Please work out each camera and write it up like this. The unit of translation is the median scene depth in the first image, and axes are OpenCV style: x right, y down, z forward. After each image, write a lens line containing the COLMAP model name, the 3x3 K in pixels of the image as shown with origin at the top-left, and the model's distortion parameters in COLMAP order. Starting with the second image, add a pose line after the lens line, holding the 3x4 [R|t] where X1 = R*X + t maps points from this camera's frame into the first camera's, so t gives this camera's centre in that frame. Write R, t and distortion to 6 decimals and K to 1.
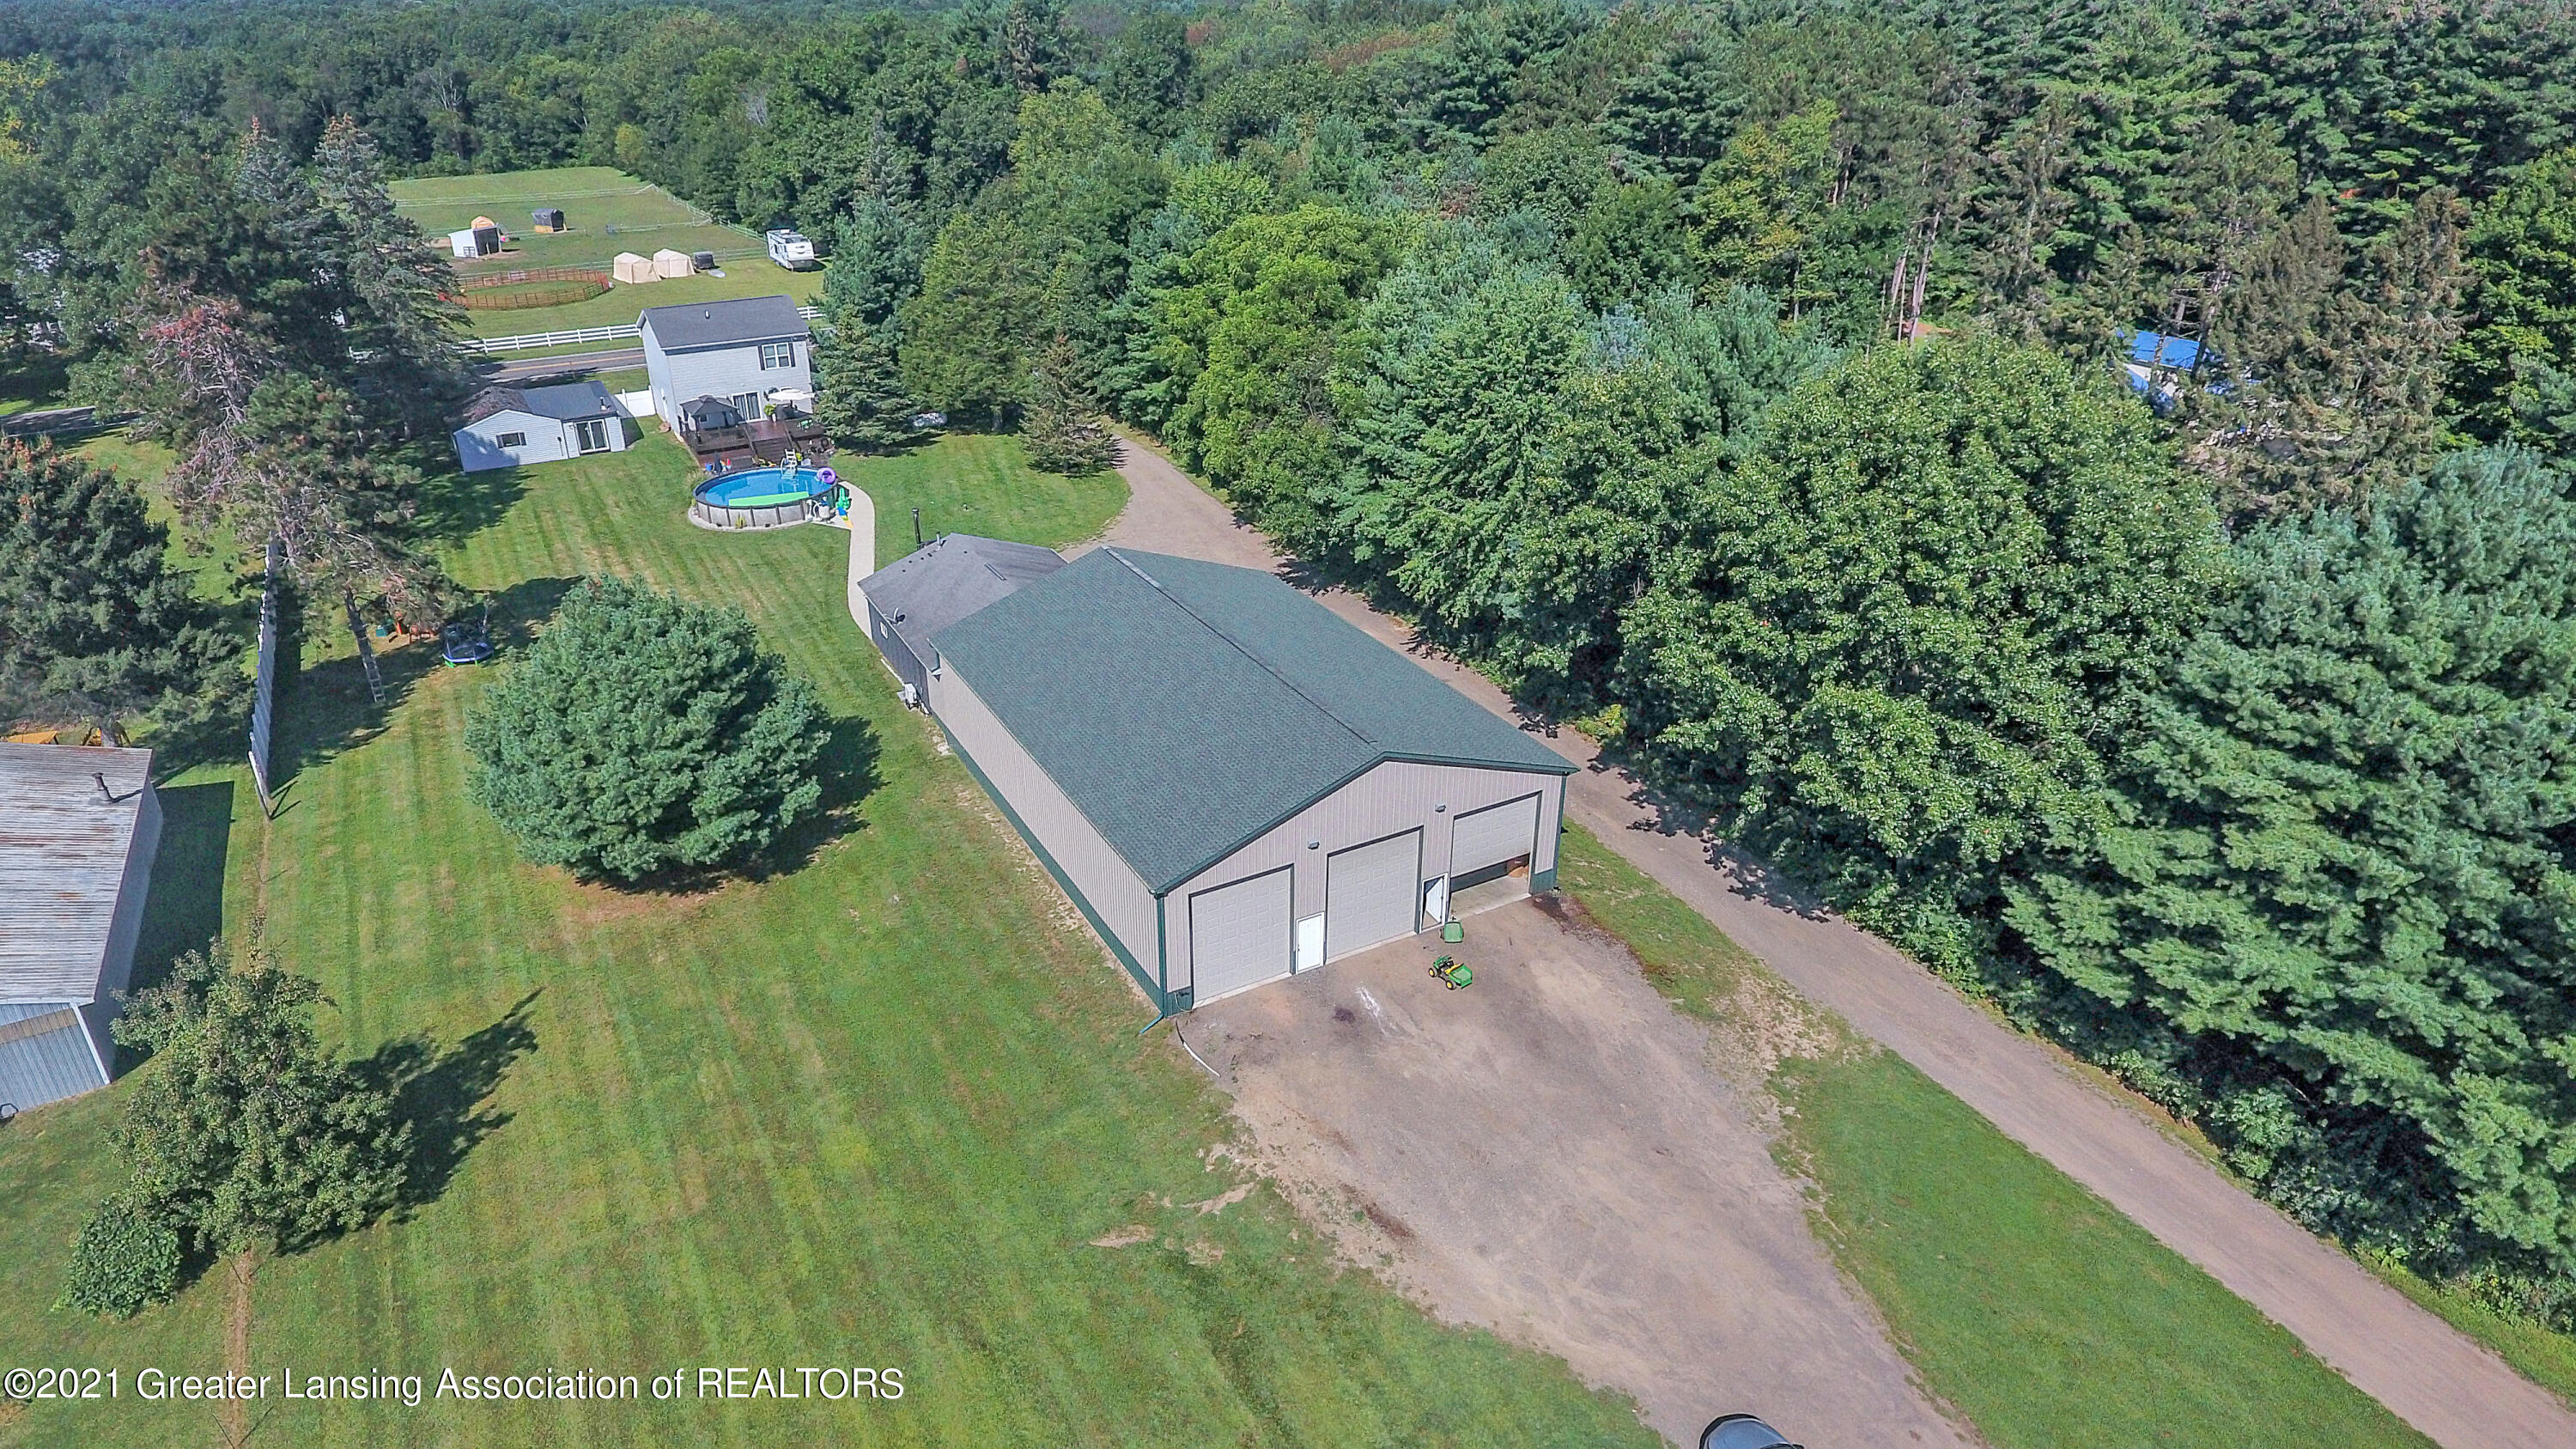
lens RADIAL K [[1520.9, 0, 1234.7], [0, 1520.9, 761.8], [0, 0, 1]] dist [-0.006629, -0.003142]
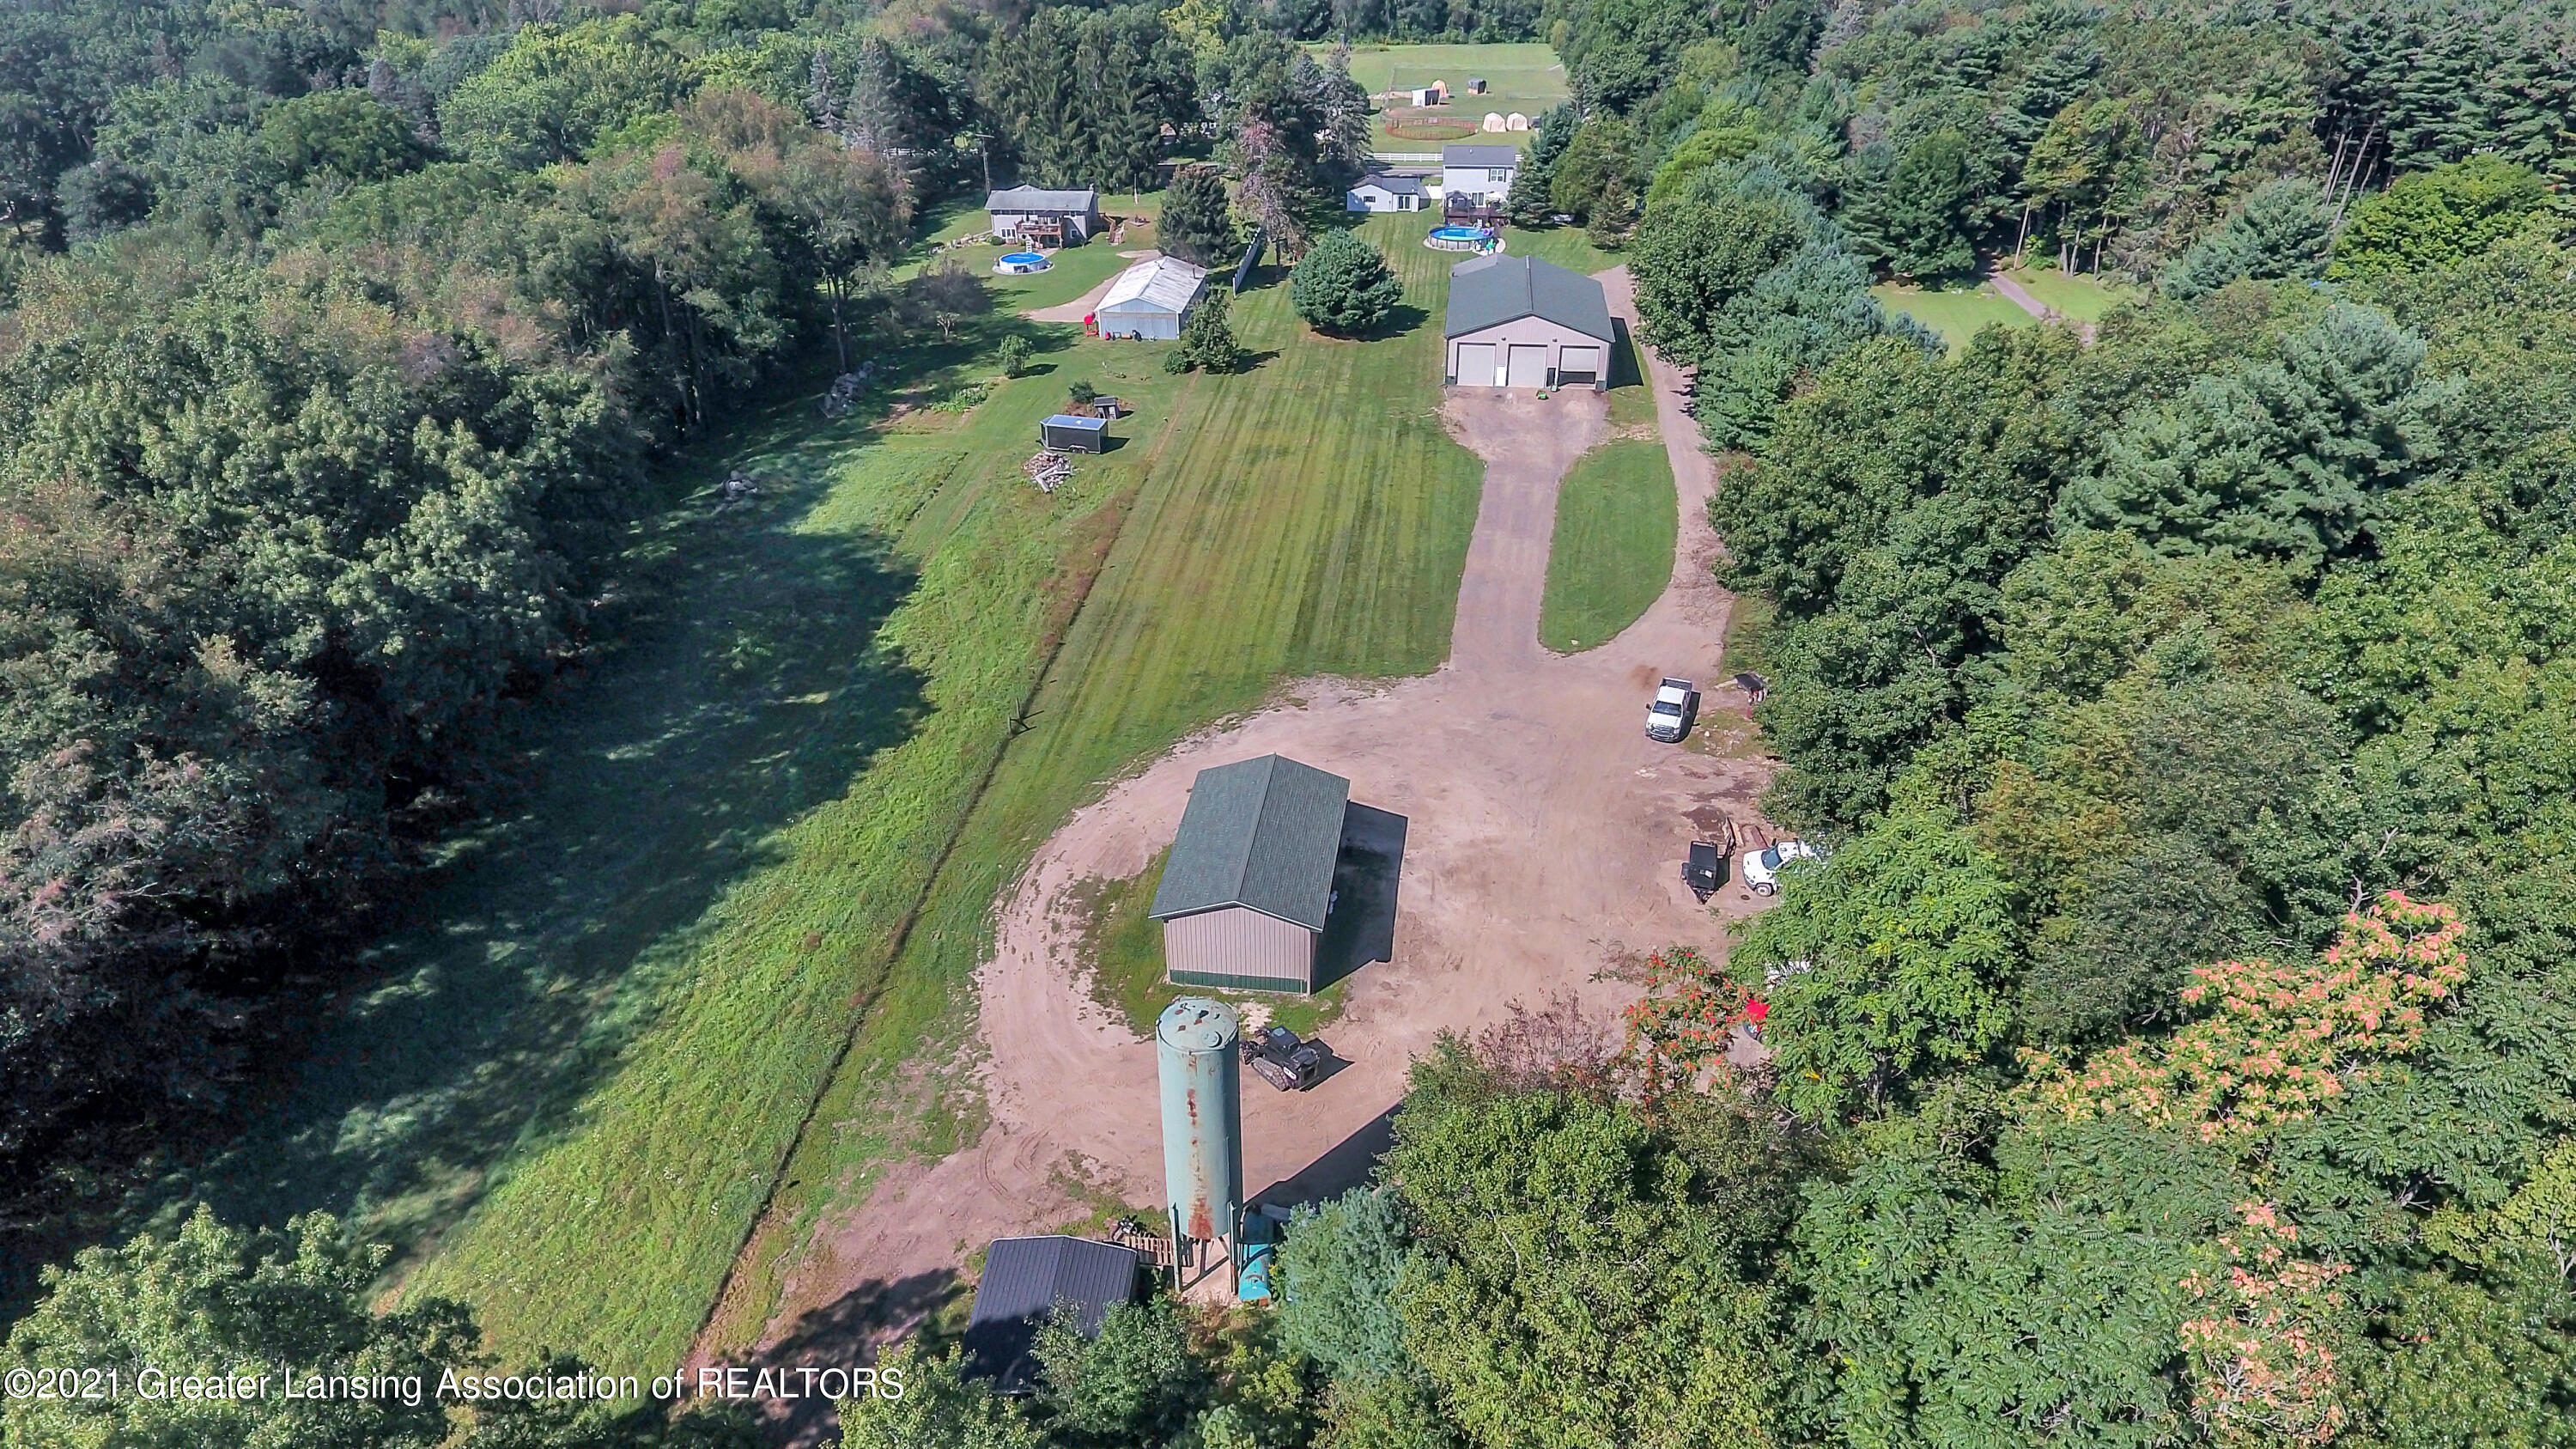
lens RADIAL K [[1482.0, 0, 1288.0], [0, 1482.0, 724.5], [0, 0, 1]] dist [-0.008456, -0.001799]
pose [[0.825648, 0.288421, -0.484891, 0.668618], [-0.253580, 0.957459, 0.137730, 0.244725], [0.503988, 0.009242, 0.863661, -0.880381]]
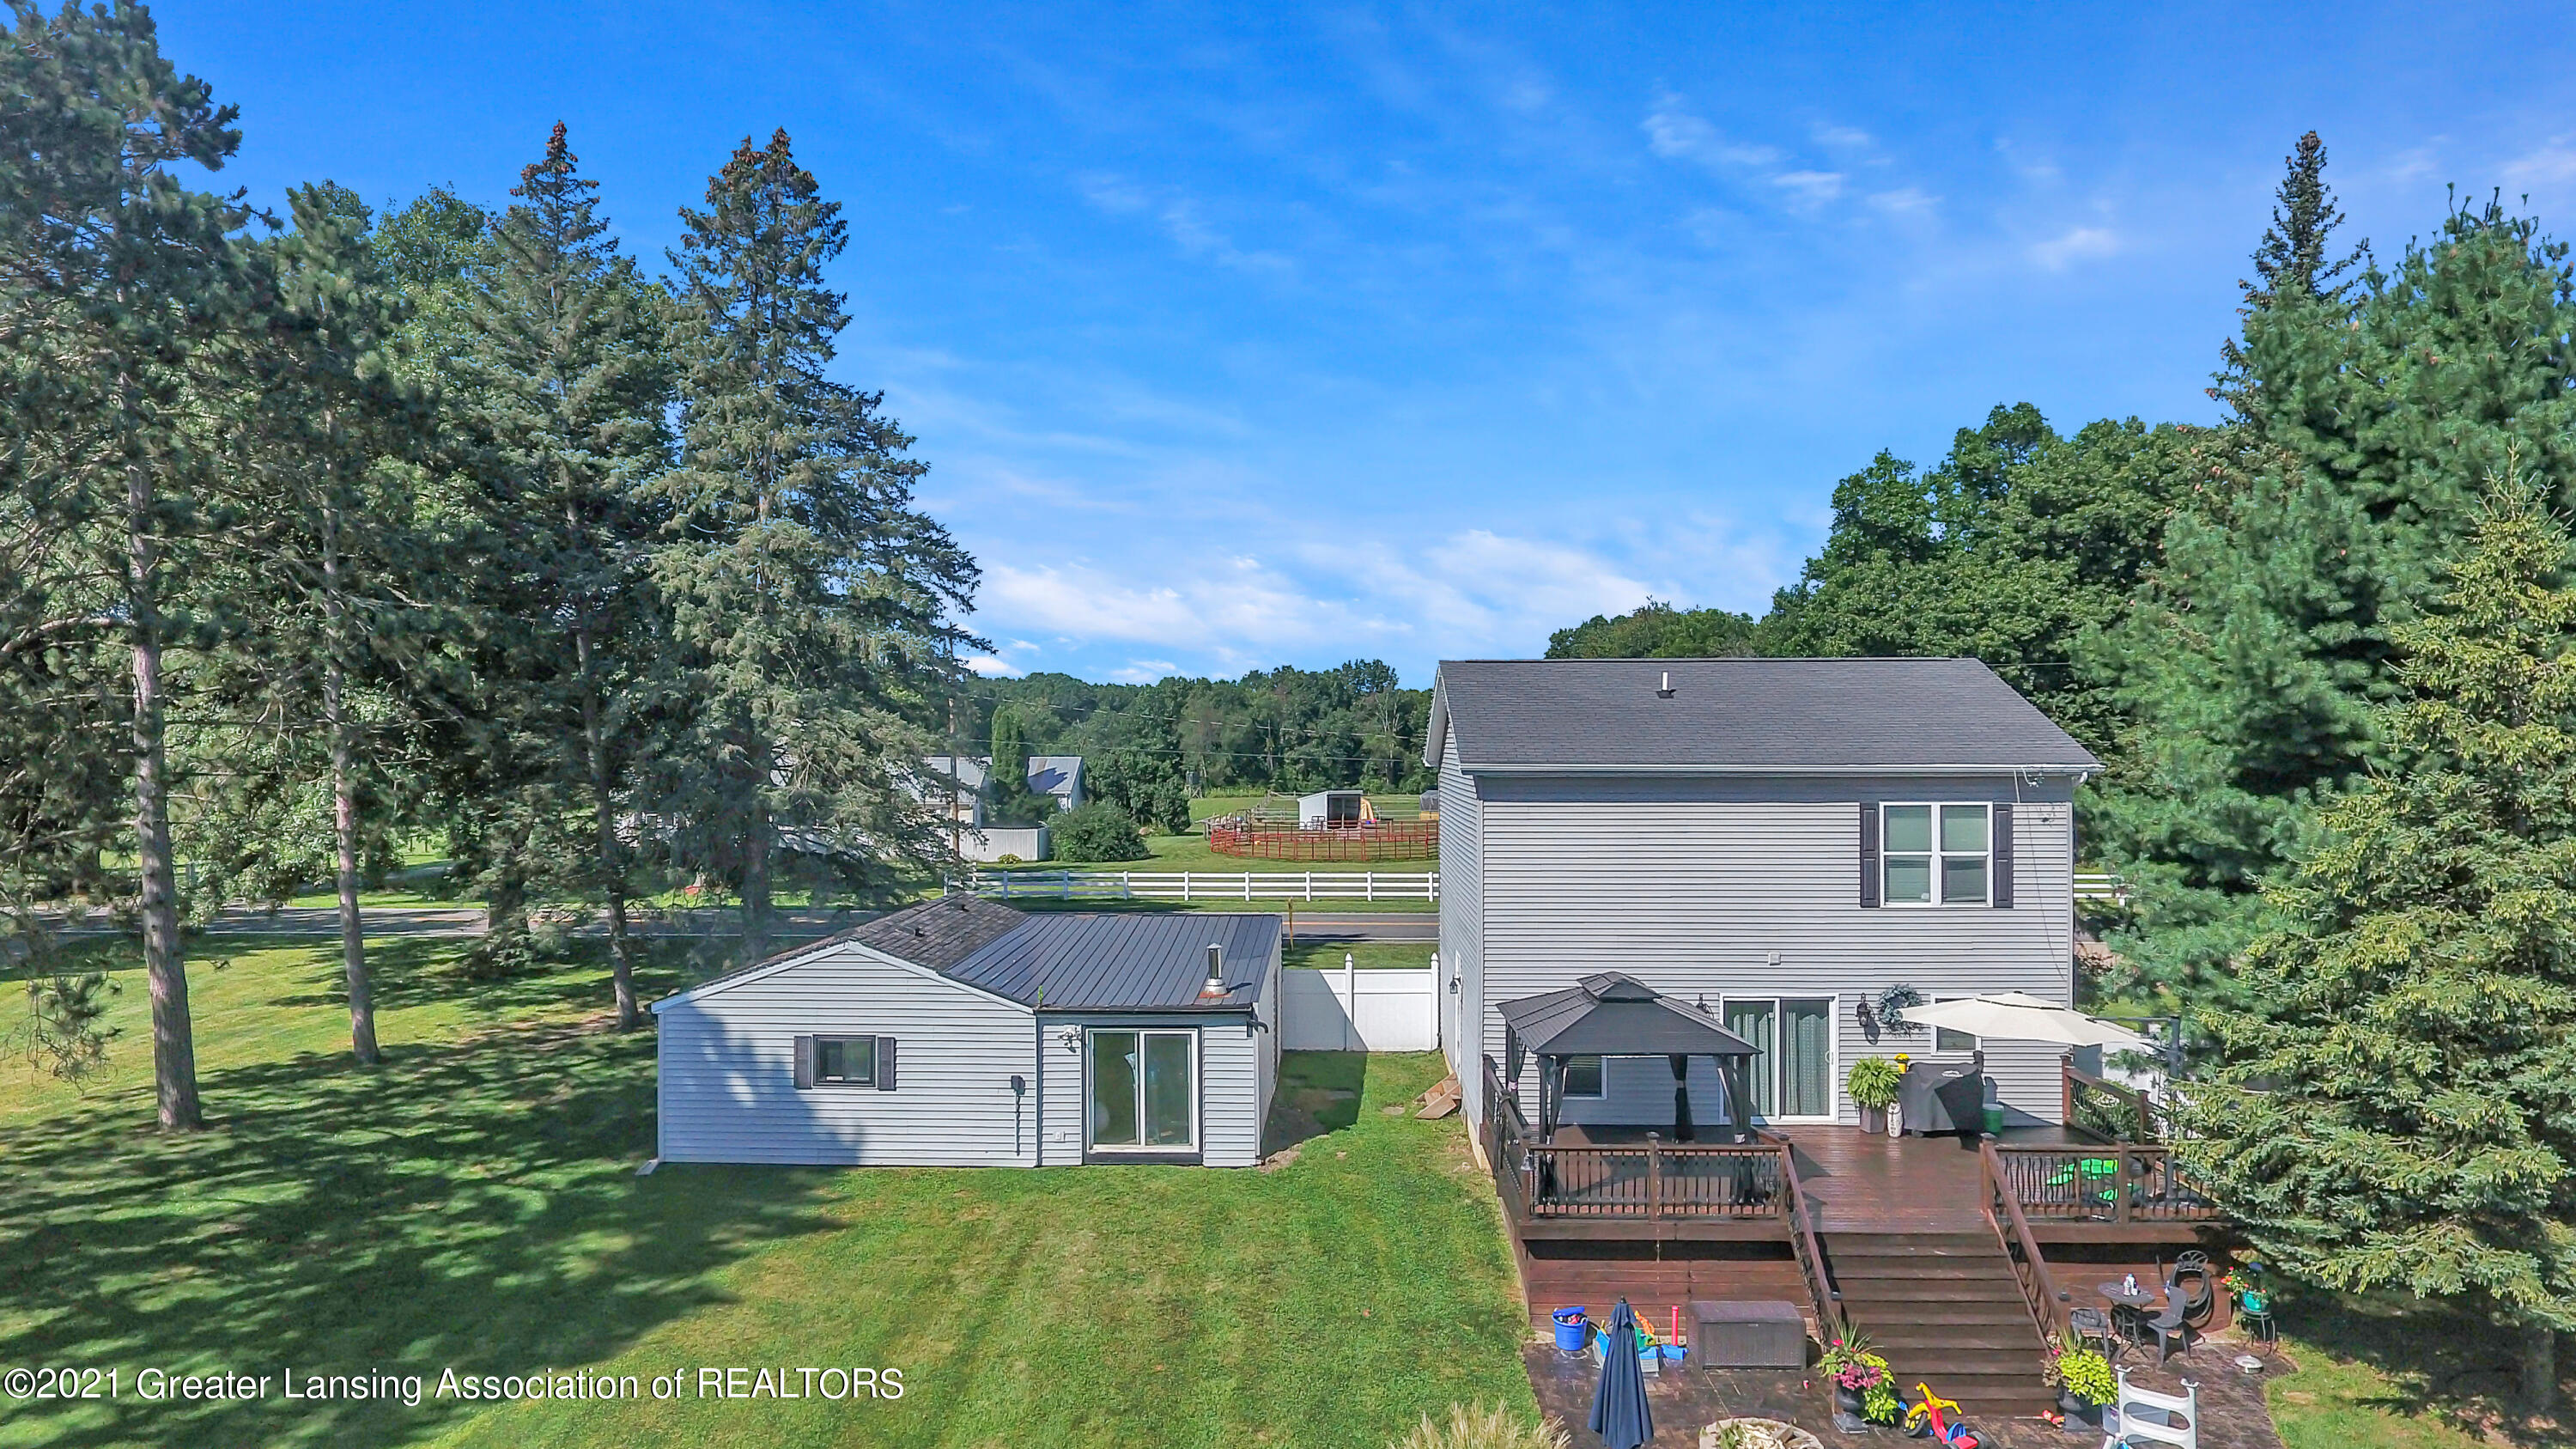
lens RADIAL K [[1482.0, 0, 1288.0], [0, 1482.0, 724.5], [0, 0, 1]] dist [-0.008456, -0.001799]
pose [[0.853669, 0.000903, -0.520814, -0.279948], [-0.241082, 0.887098, -0.393620, -0.180065], [0.461658, 0.461580, 0.757506, 0.808741]]
